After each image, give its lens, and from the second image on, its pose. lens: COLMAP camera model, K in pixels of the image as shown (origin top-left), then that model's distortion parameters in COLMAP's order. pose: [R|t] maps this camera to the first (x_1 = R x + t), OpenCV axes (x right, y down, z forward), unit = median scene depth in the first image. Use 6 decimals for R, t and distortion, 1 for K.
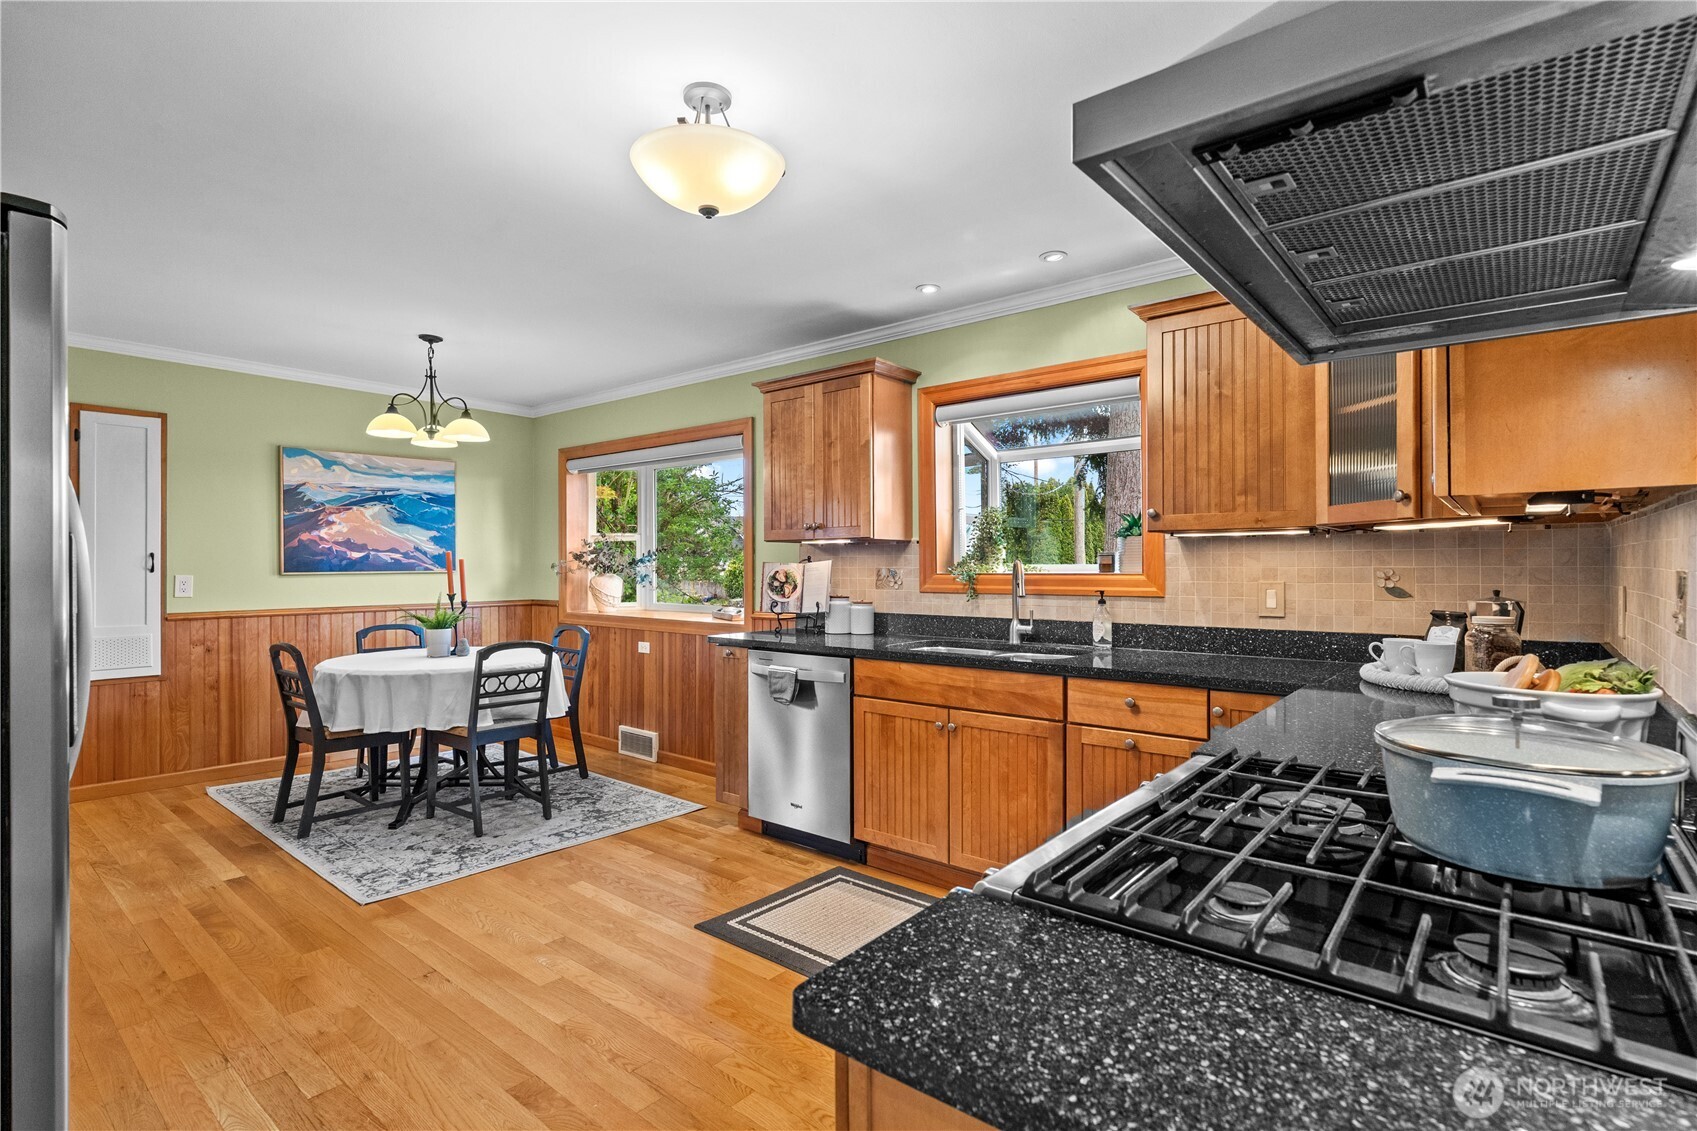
lens RADIAL K [[777.0, 0, 811.8], [0, 777.0, 565.2], [0, 0, 1]] dist [-0.005327, 0.001043]
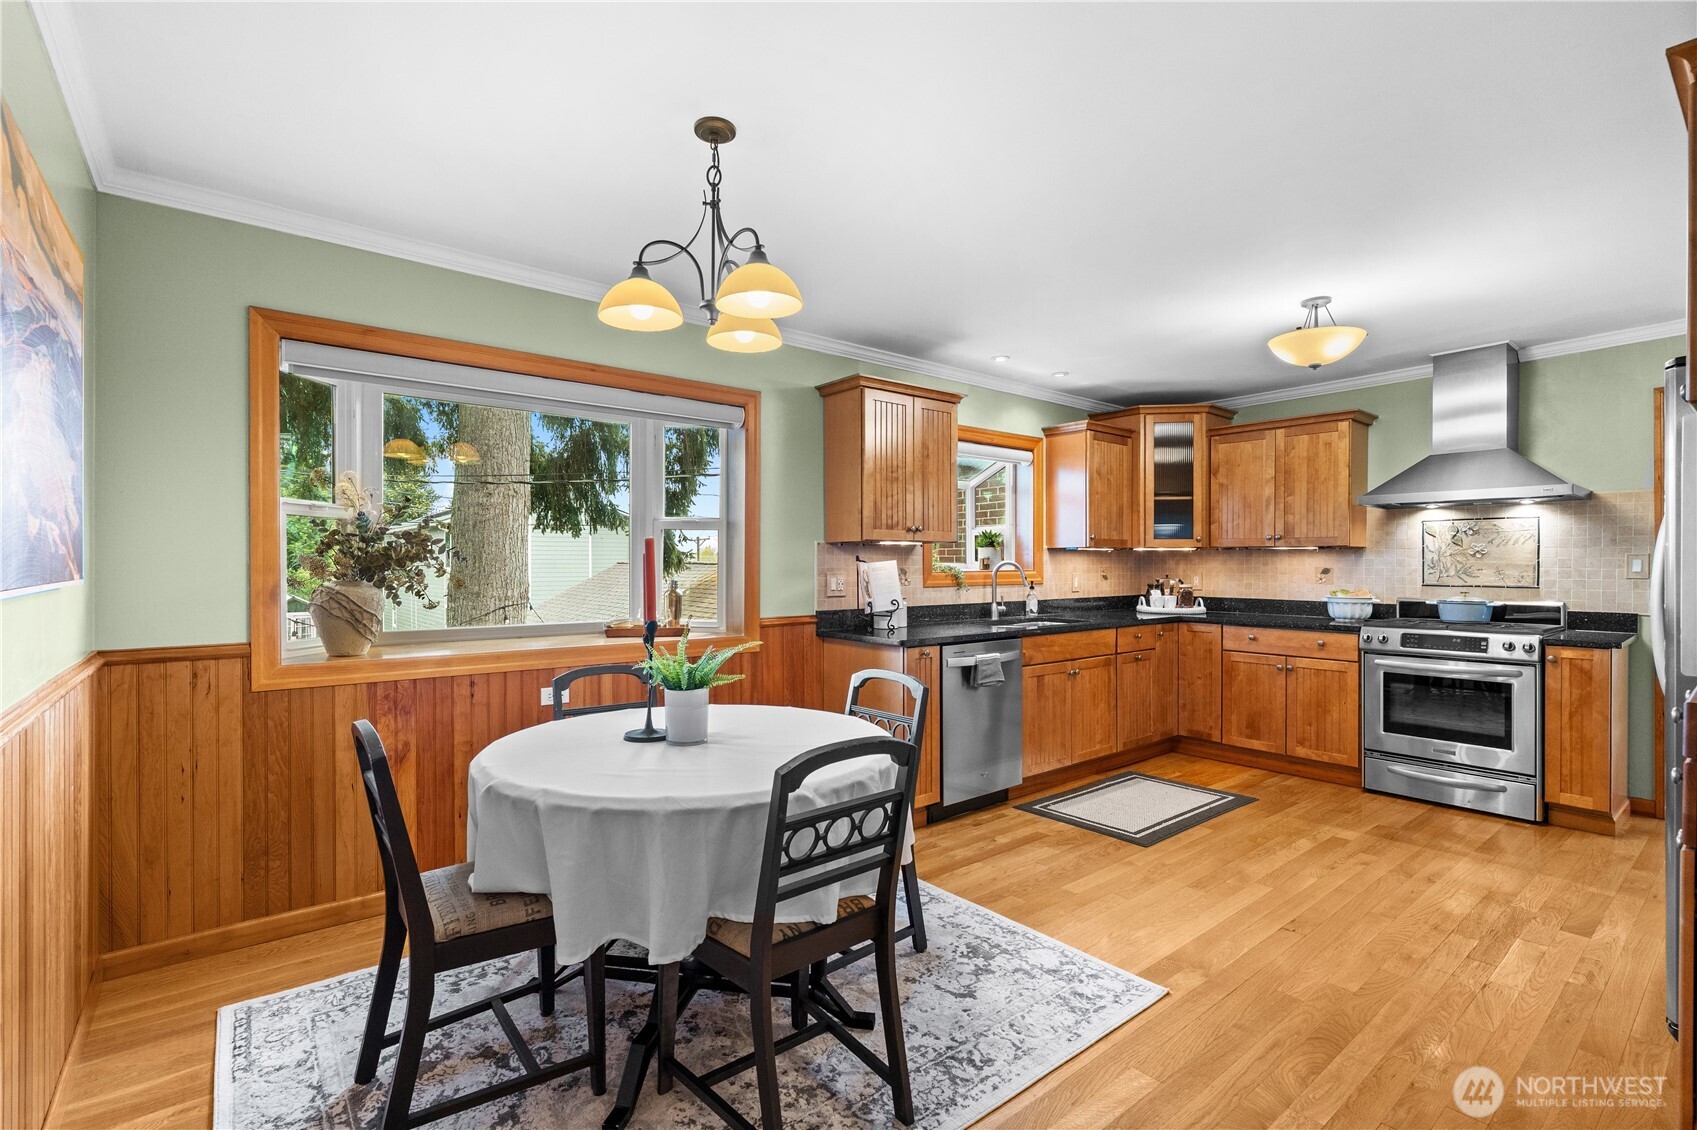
lens RADIAL K [[777.0, 0, 848.4], [0, 777.0, 564.5], [0, 0, 1]] dist [-0.005327, 0.001043]
pose [[0.194307, 0.002984, 0.980936, -1.213896], [-0.001104, 0.999995, -0.002824, 0.003465], [-0.980940, -0.000534, 0.194309, 0.997087]]
